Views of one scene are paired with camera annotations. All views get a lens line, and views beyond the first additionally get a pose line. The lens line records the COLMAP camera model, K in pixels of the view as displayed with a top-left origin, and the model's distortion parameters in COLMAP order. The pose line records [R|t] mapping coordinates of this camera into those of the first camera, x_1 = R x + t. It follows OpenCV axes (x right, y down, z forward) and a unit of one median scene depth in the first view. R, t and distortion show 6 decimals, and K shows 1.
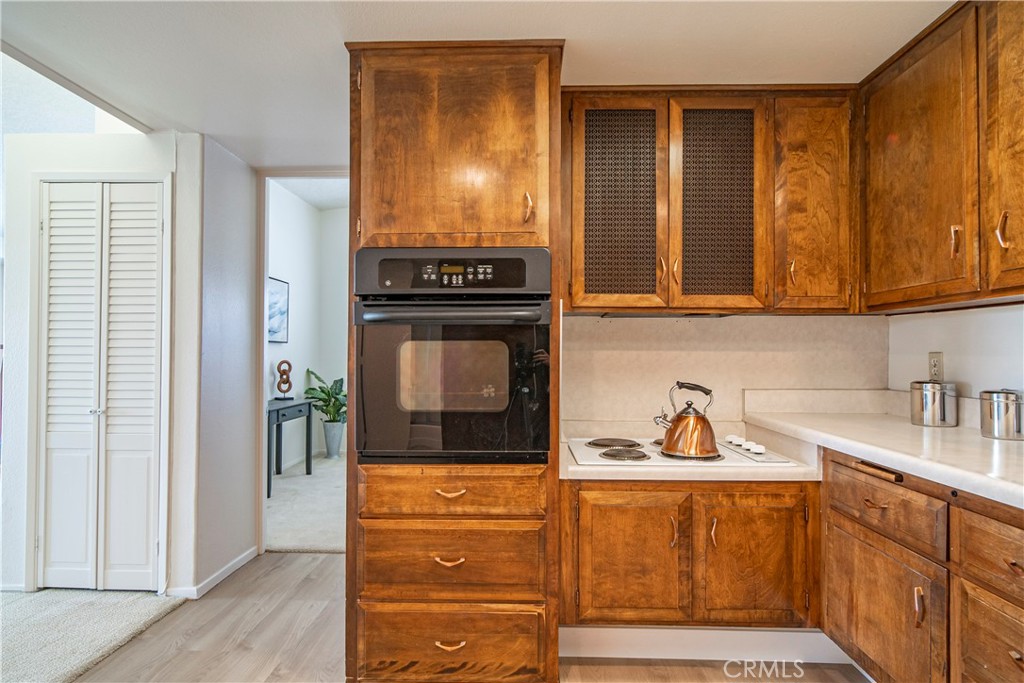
lens RADIAL K [[547.4, 0, 509.0], [0, 547.4, 350.1], [0, 0, 1]] dist [-0.000620, -0.000043]
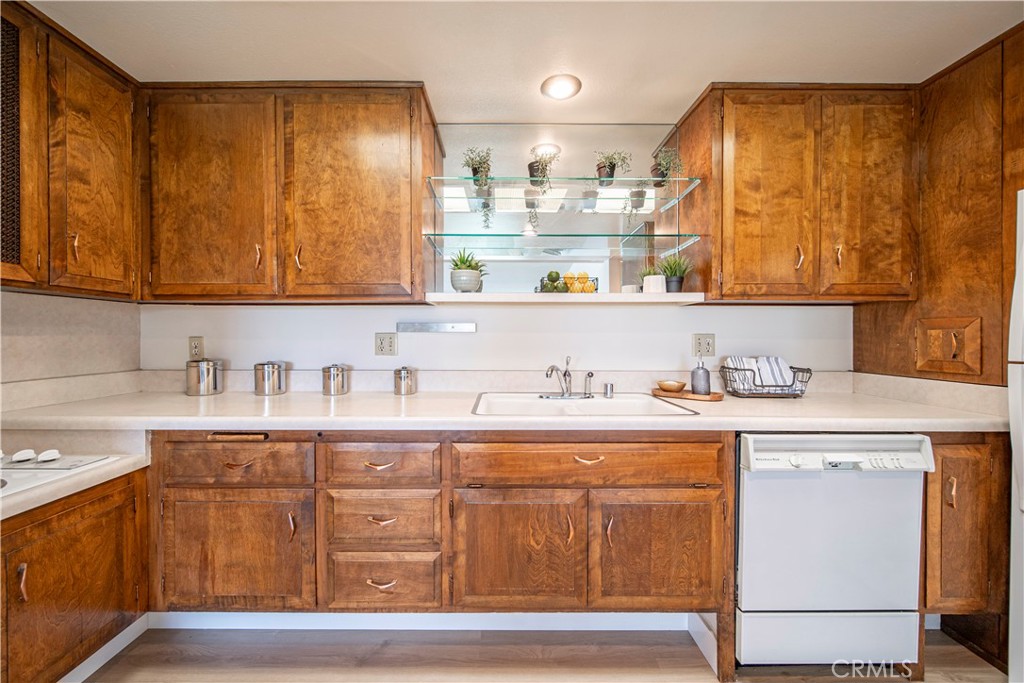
lens RADIAL K [[385.7, 0, 502.5], [0, 385.7, 341.2], [0, 0, 1]] dist [0.000125, -0.000456]
pose [[-0.031339, -0.013398, 0.999419, -0.155045], [-0.006205, 0.999893, 0.013210, -0.002125], [-0.999490, -0.005787, -0.031419, 0.373926]]
